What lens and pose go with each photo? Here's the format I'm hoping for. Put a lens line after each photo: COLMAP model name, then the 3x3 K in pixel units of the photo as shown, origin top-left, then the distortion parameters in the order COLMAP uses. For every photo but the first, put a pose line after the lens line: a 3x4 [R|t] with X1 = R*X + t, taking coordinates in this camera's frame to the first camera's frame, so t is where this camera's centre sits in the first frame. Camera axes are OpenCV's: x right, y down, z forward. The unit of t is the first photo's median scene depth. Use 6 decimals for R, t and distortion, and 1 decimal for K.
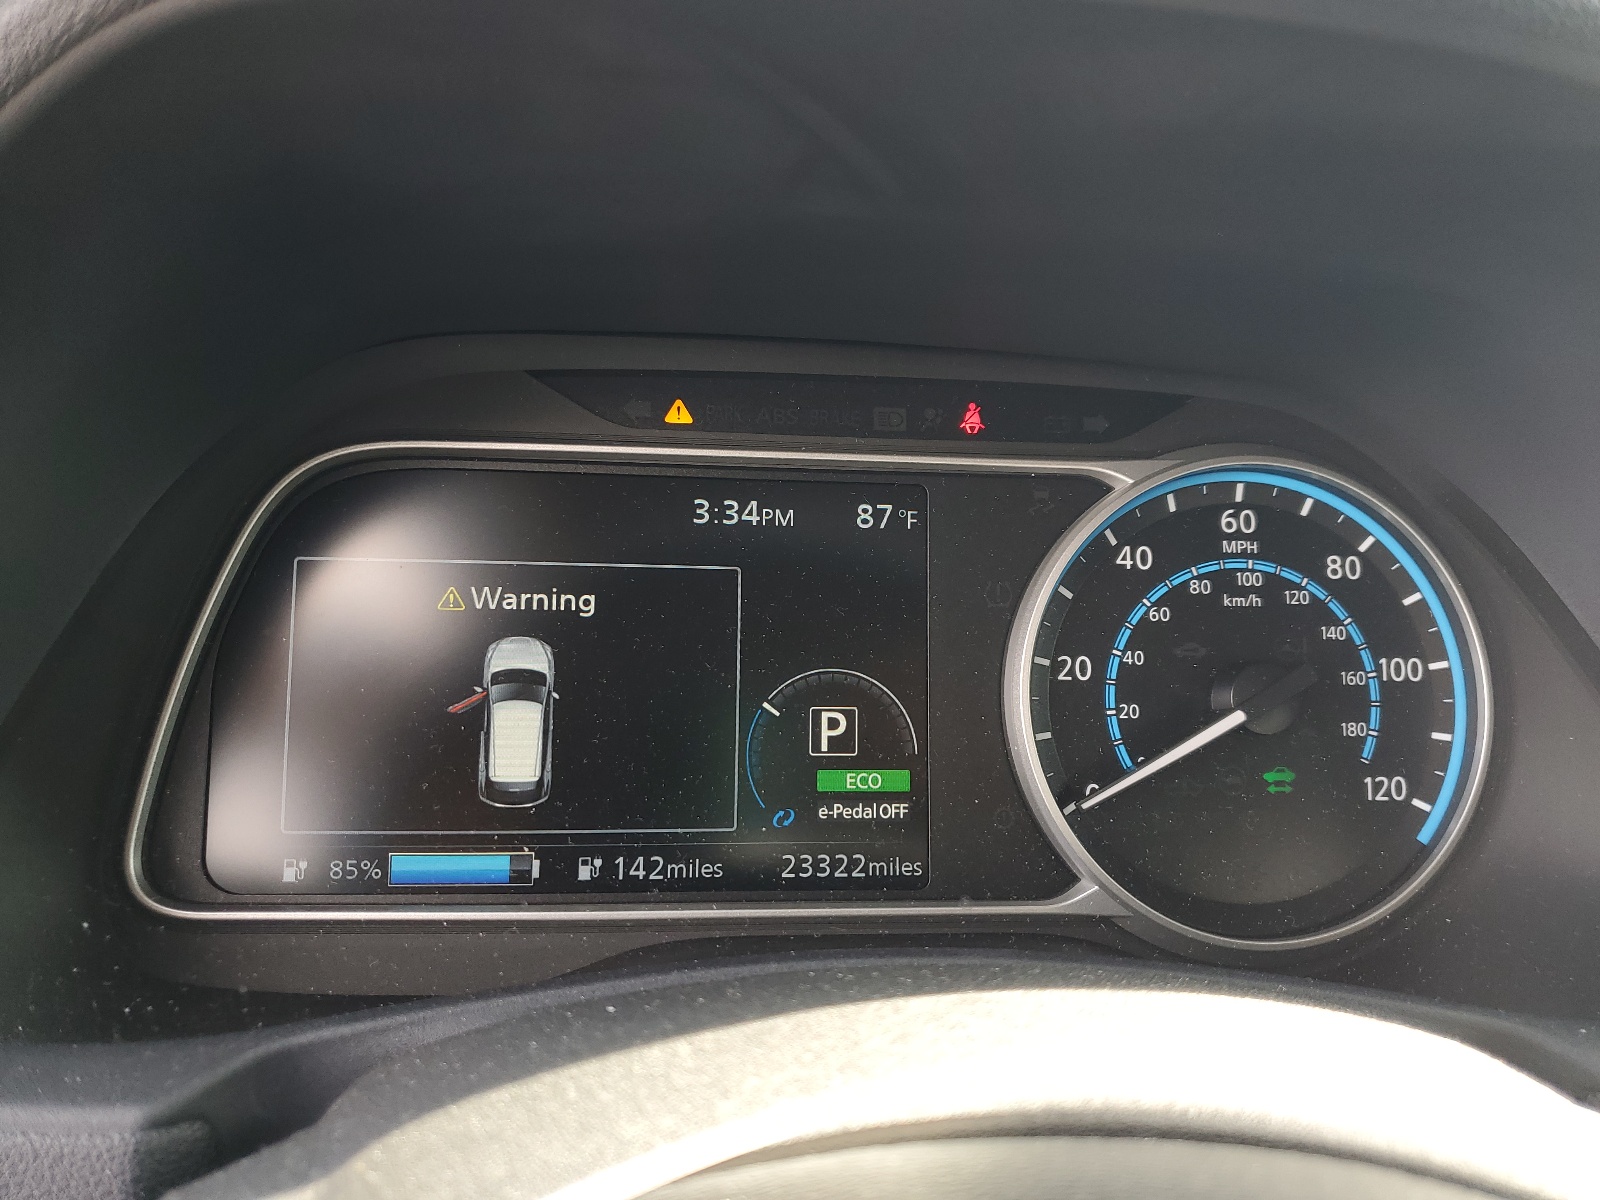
lens RADIAL K [[1195.9, 0, 798.8], [0, 1195.9, 601.6], [0, 0, 1]] dist [0.004745, -0.000047]
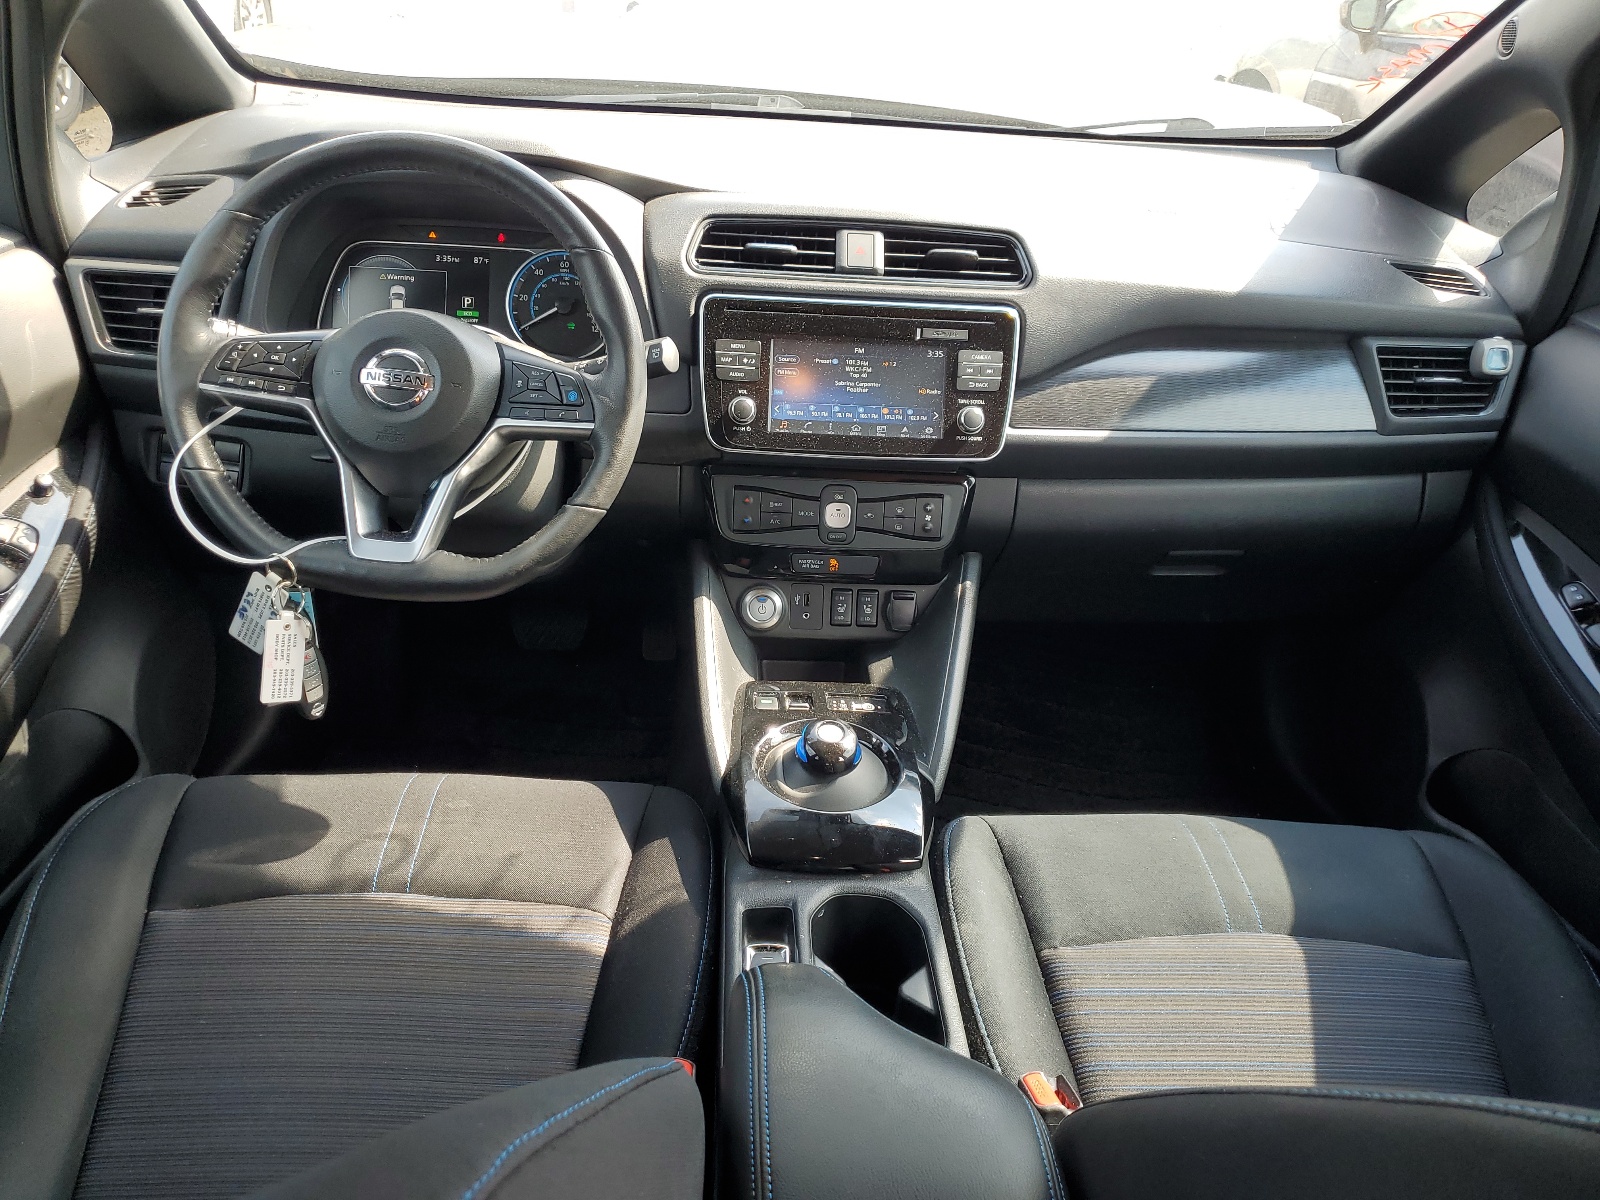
lens RADIAL K [[1195.9, 0, 802.7], [0, 1195.9, 600.8], [0, 0, 1]] dist [0.004745, -0.000047]
pose [[0.998951, 0.036570, -0.027565, 1.419350], [-0.030702, 0.981421, 0.189394, 0.285854], [0.033979, -0.188349, 0.981514, -3.501184]]
